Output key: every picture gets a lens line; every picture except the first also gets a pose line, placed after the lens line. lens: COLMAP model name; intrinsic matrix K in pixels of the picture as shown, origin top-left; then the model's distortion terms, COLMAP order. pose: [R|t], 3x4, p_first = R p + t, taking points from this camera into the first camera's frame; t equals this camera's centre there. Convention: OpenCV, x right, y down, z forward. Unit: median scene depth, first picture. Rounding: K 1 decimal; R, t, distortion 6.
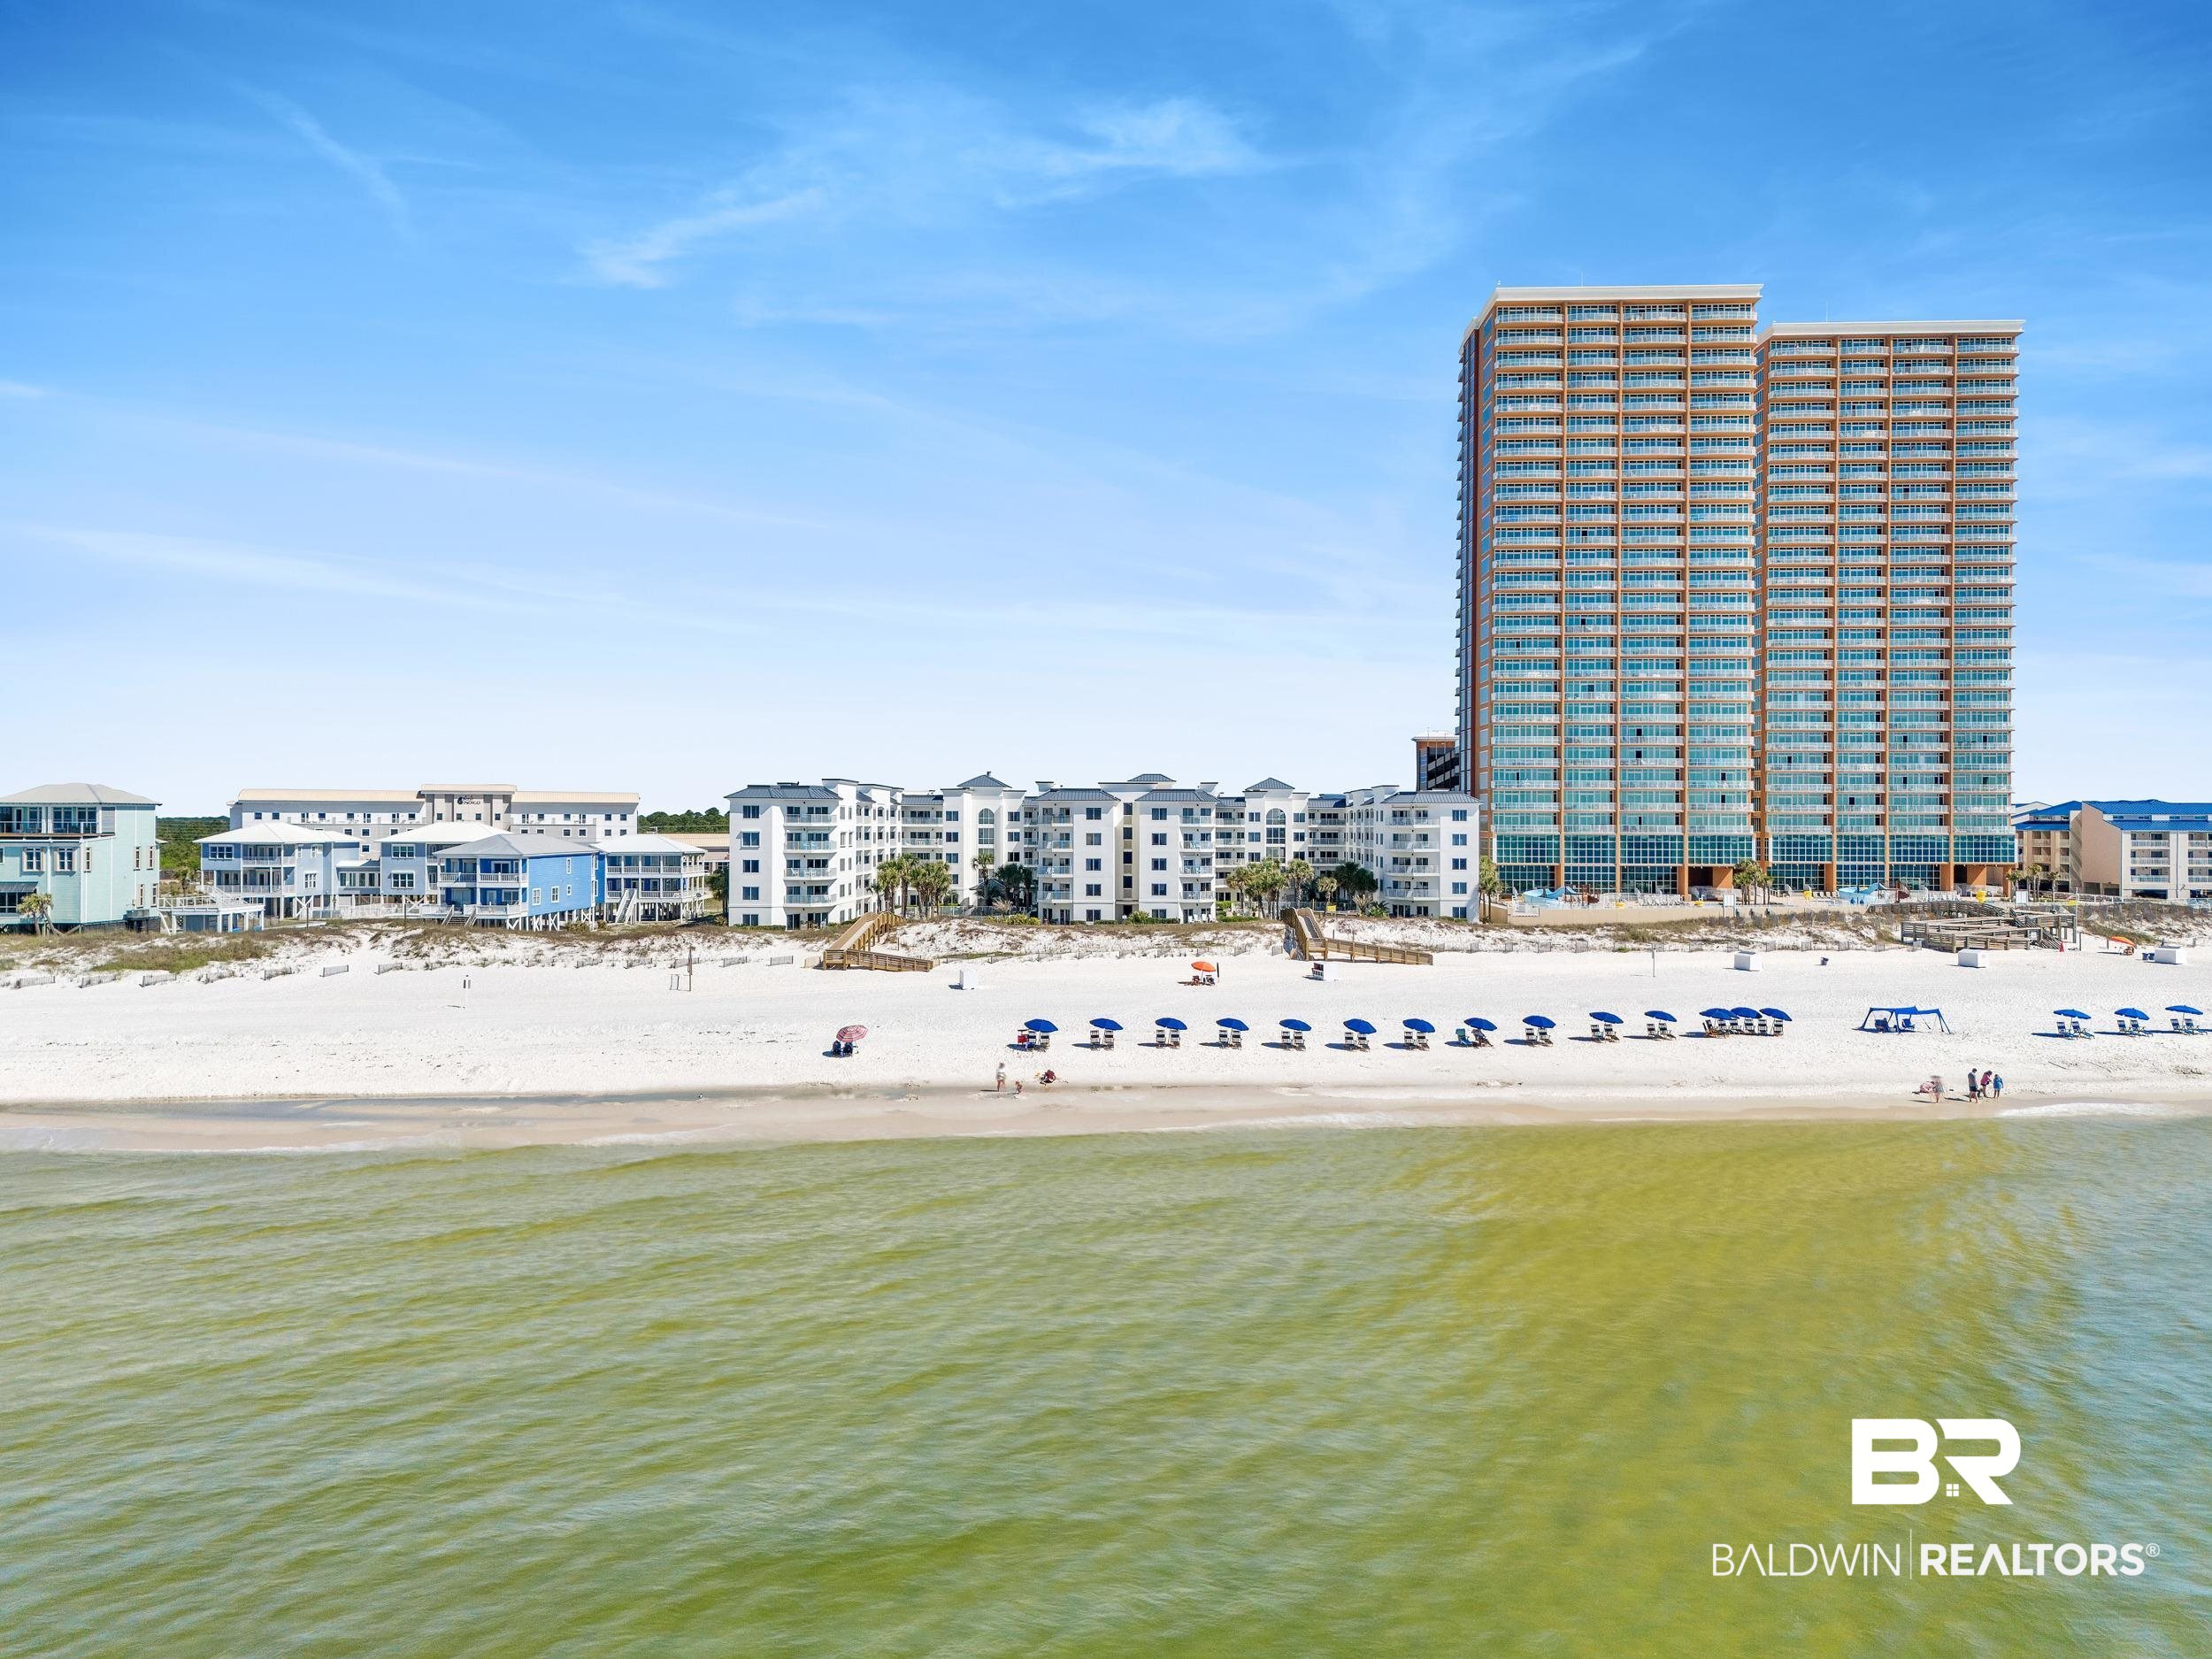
lens RADIAL K [[1627.6, 0, 1109.7], [0, 1627.6, 818.7], [0, 0, 1]] dist [0.040558, -0.011258]
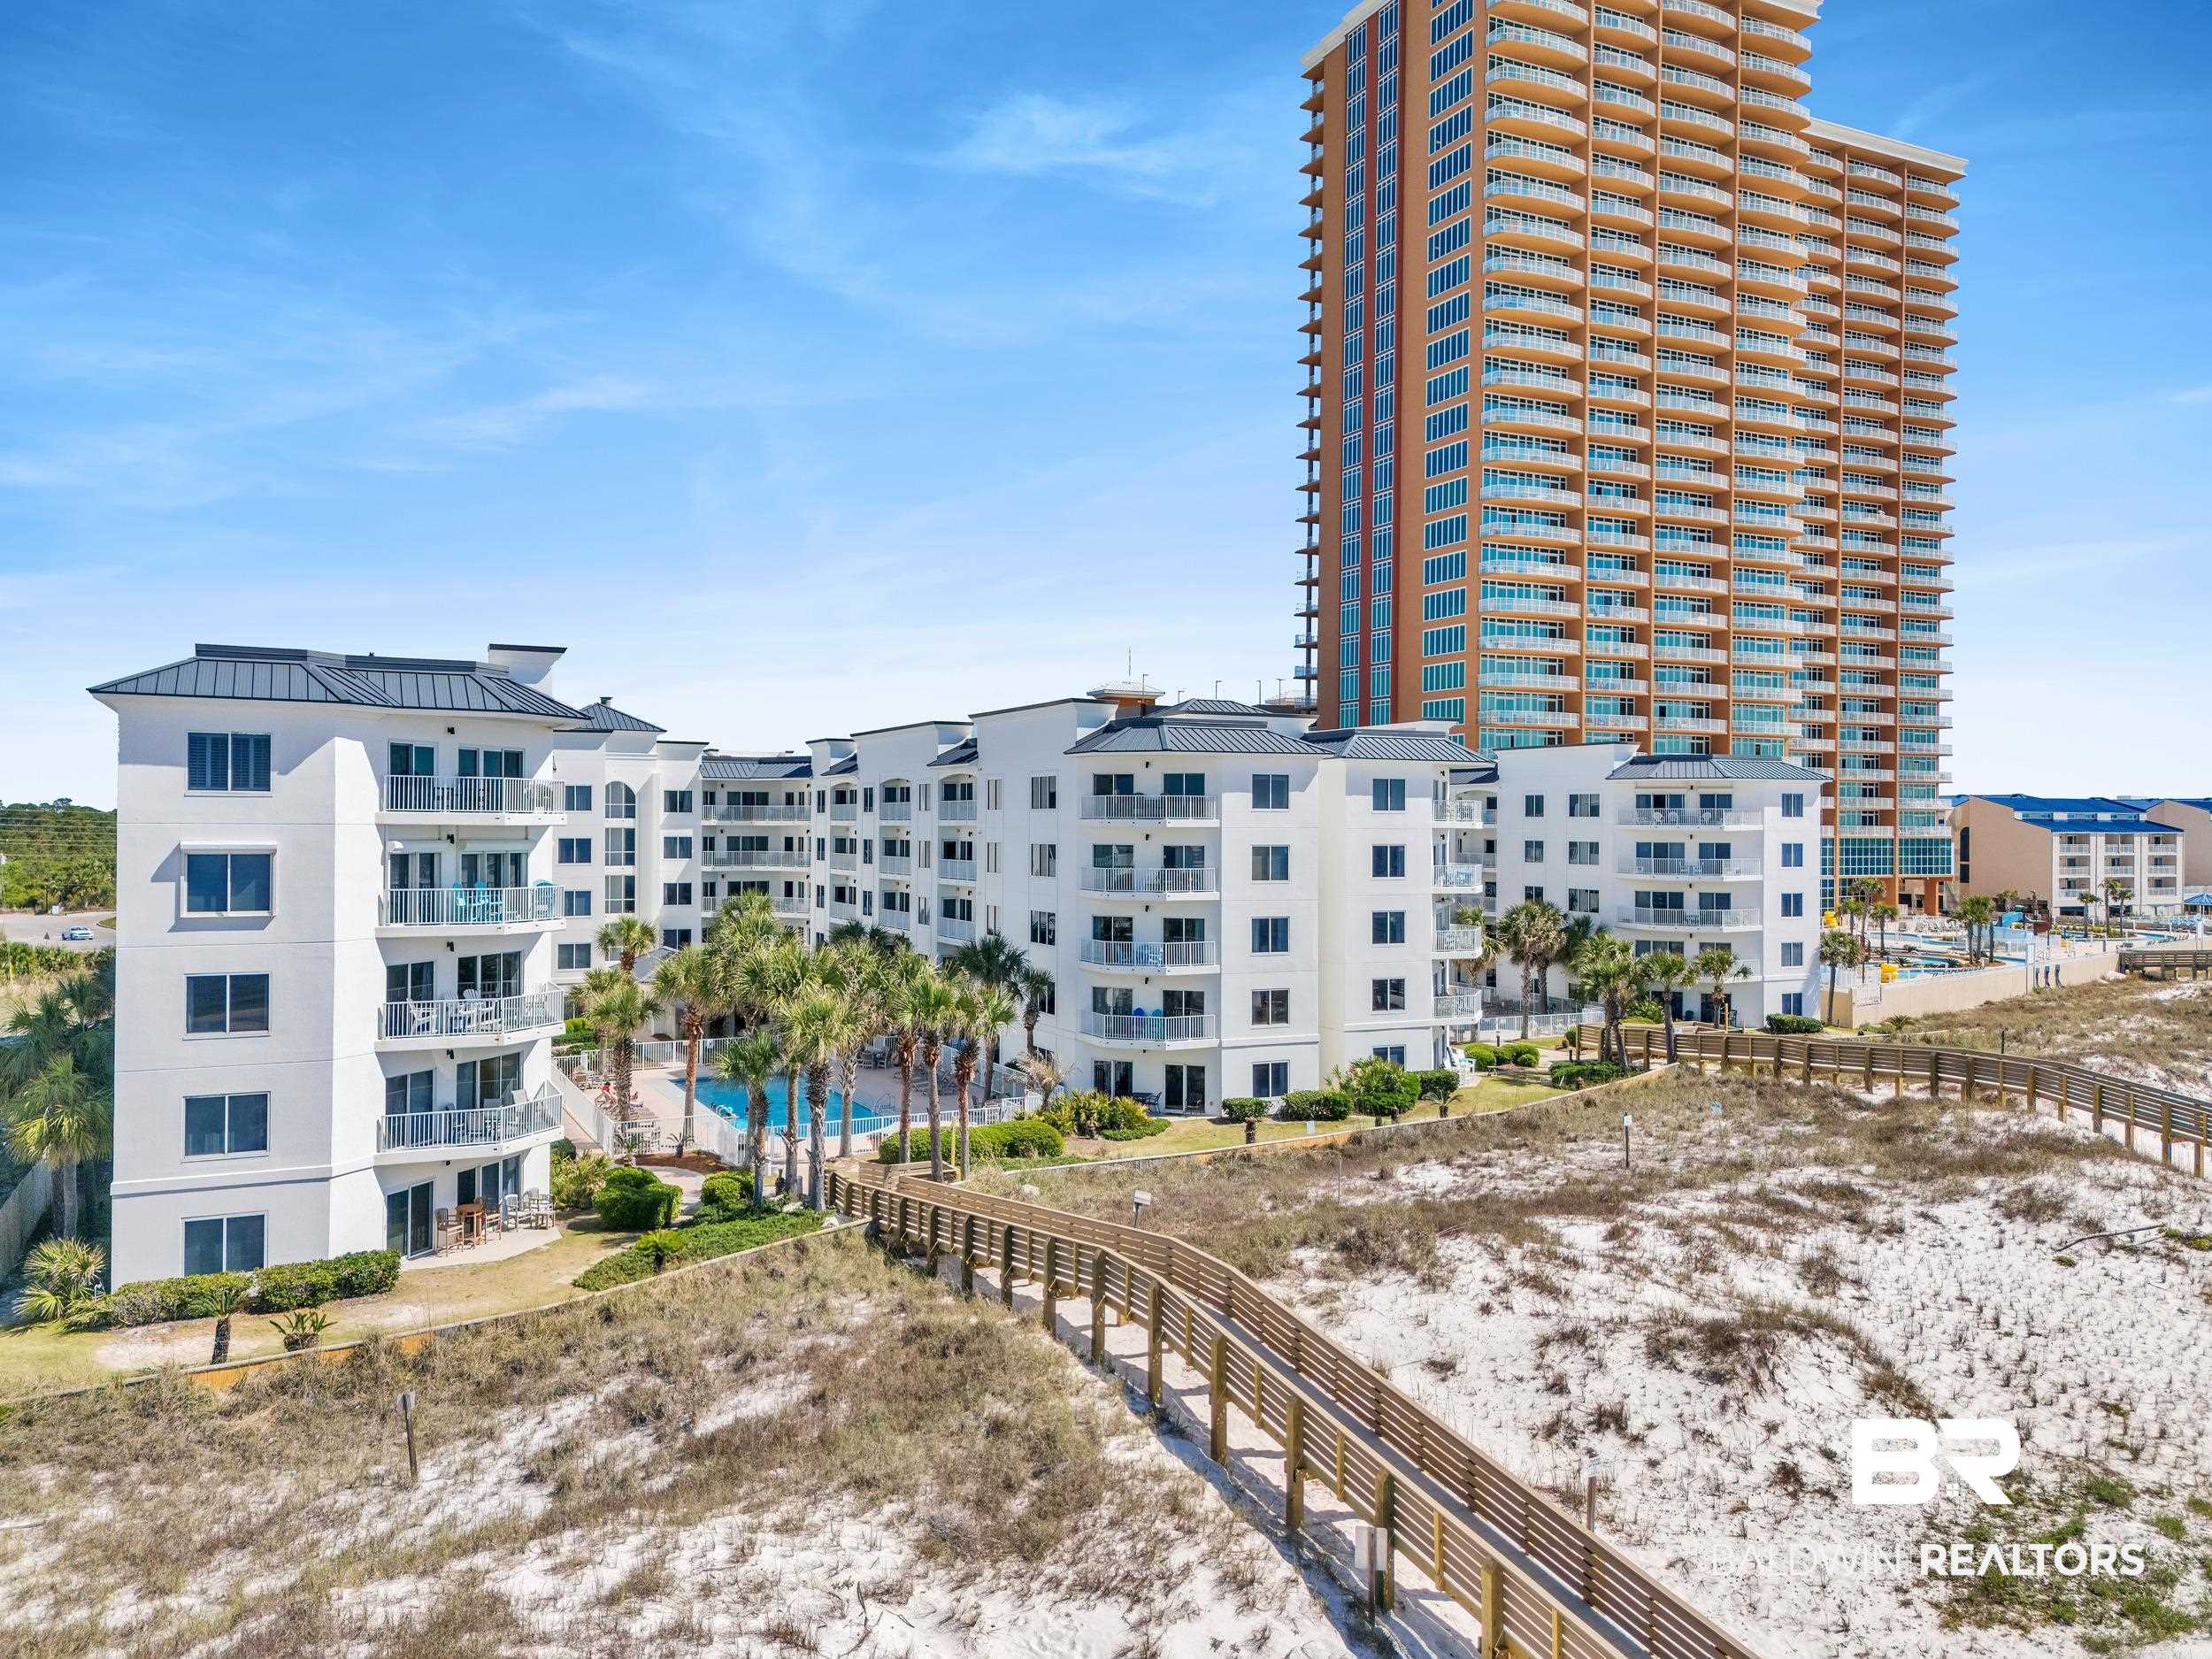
lens RADIAL K [[1627.6, 0, 1111.2], [0, 1627.6, 817.1], [0, 0, 1]] dist [0.040558, -0.011258]
pose [[0.870141, 0.004633, 0.492782, -0.212275], [-0.006300, 0.999979, 0.001724, 0.002091], [-0.492763, -0.004605, 0.870151, 0.698018]]
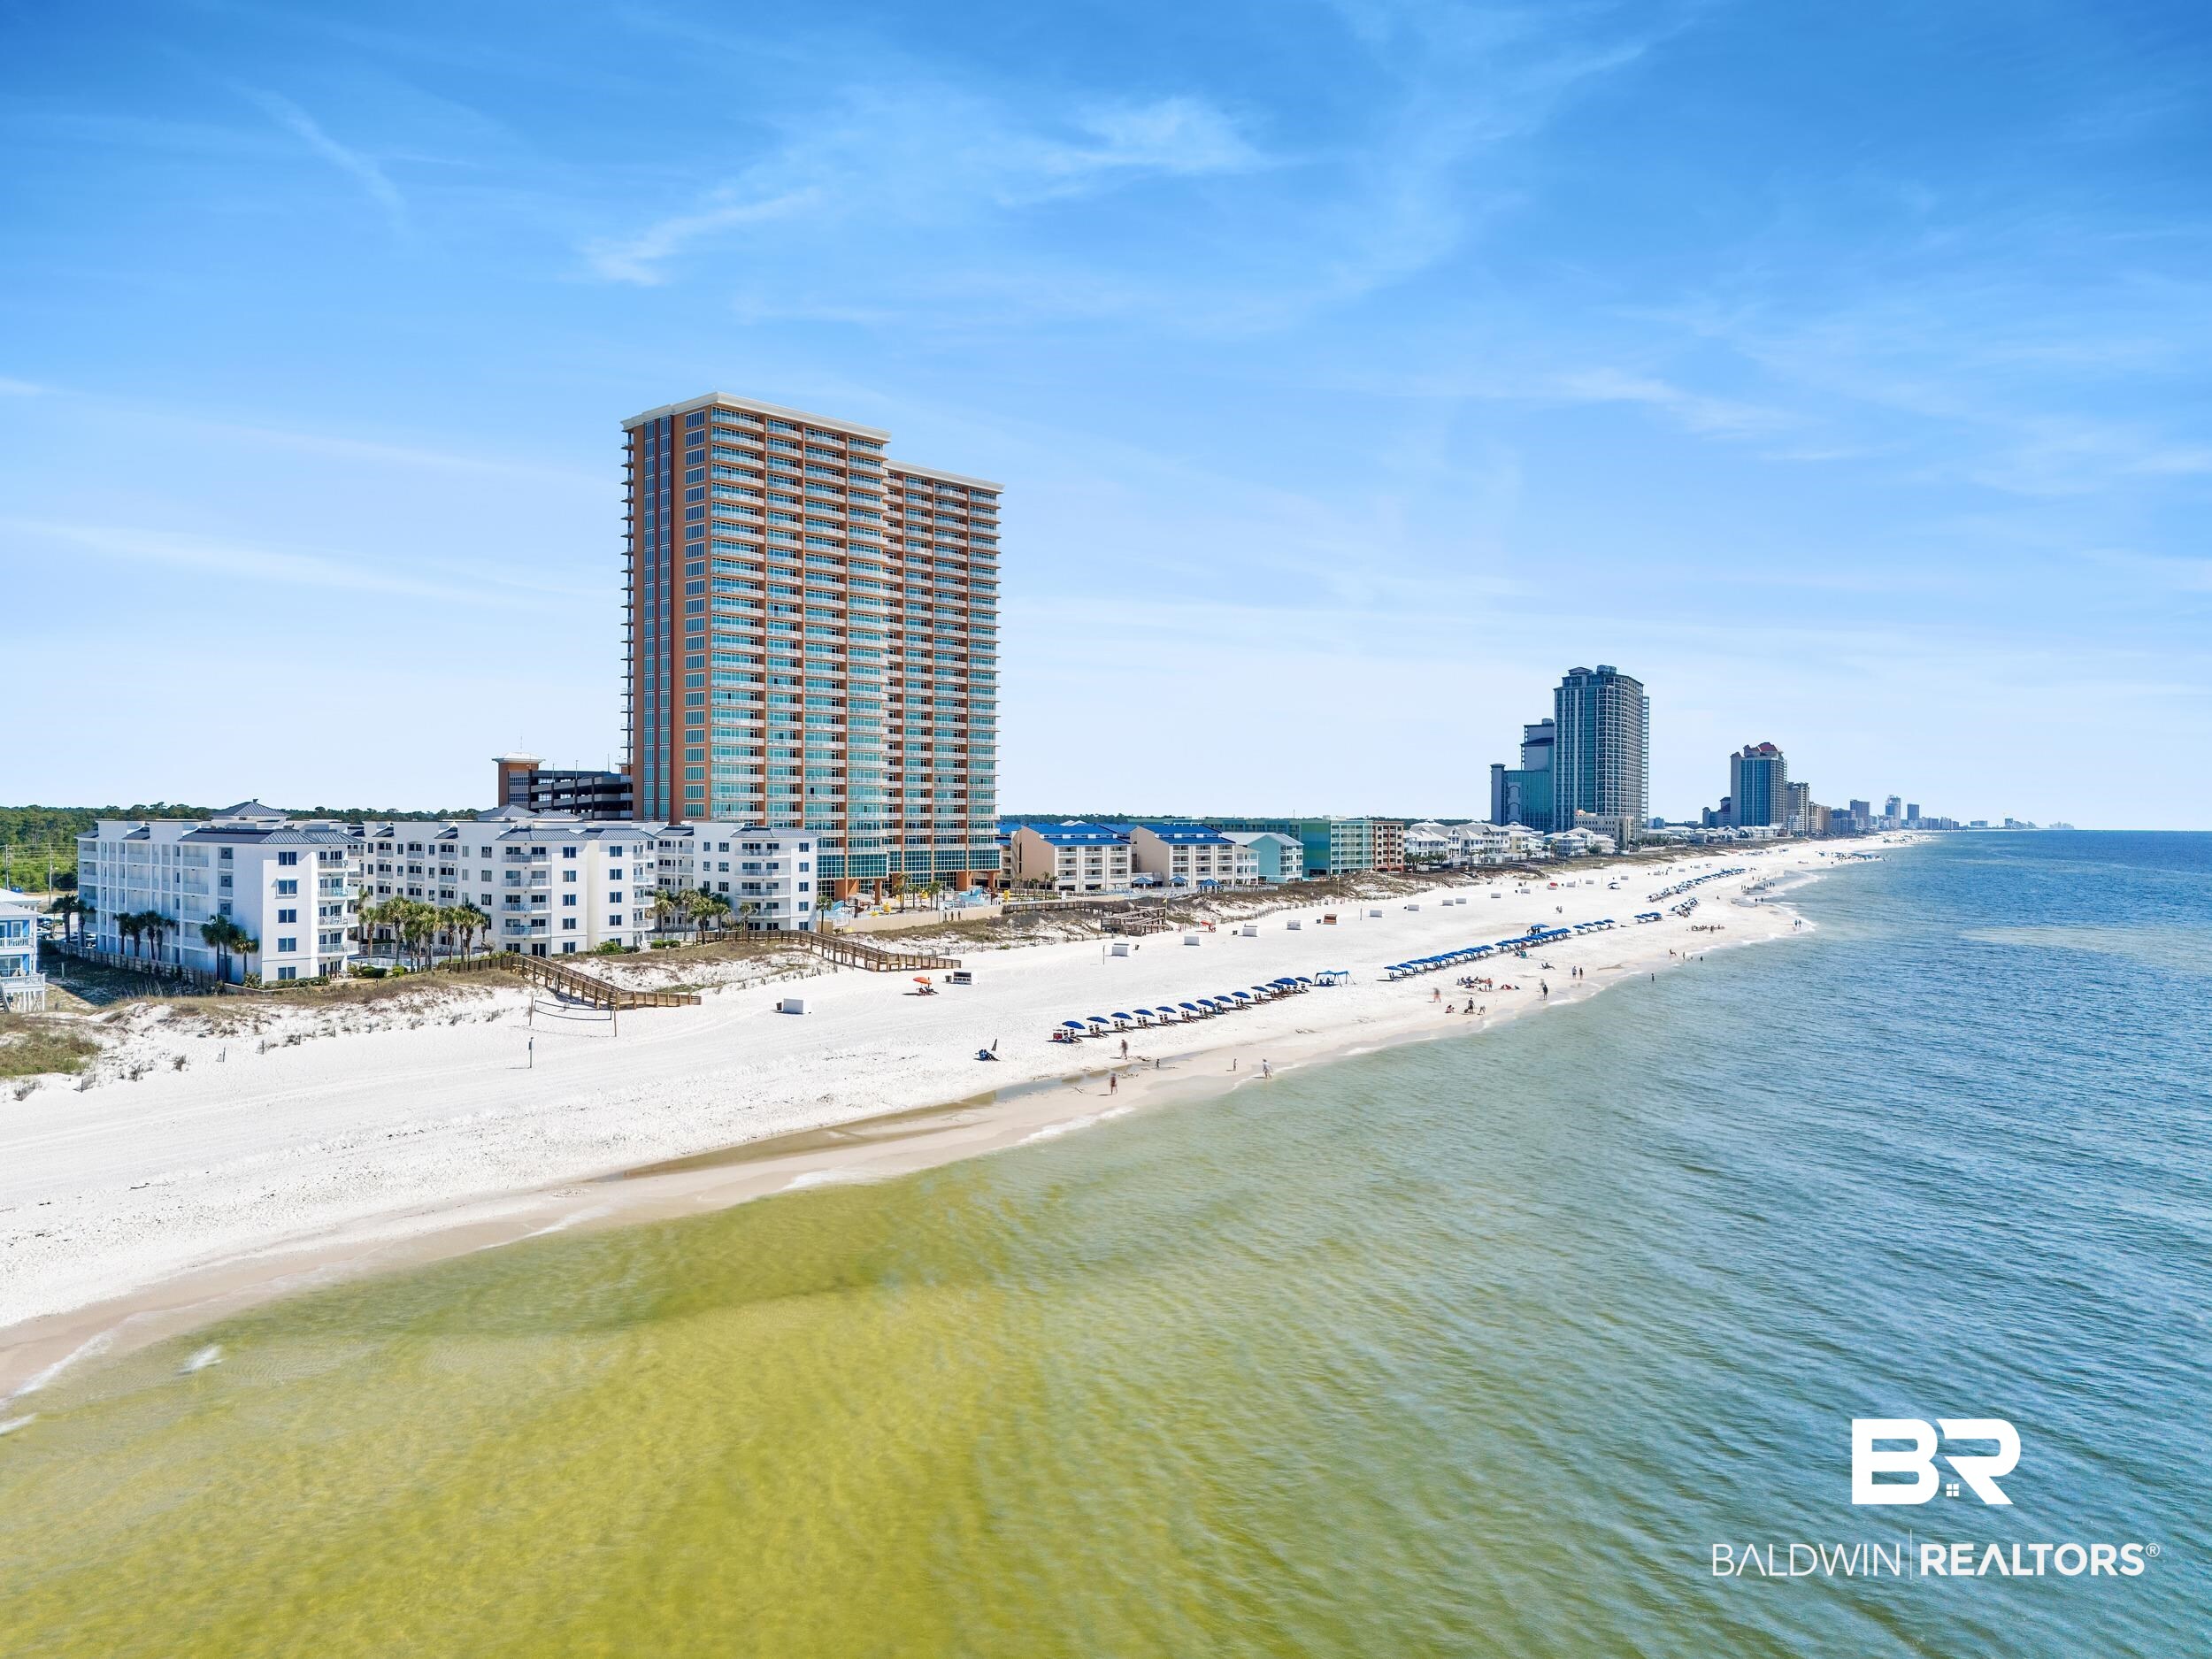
lens RADIAL K [[1627.6, 0, 1125.0], [0, 1627.6, 827.8], [0, 0, 1]] dist [0.040558, -0.011258]
pose [[0.641949, -0.004550, 0.766734, -0.592510], [-0.006888, 0.999908, 0.011701, -0.033958], [-0.766716, -0.012792, 0.641858, 0.027499]]
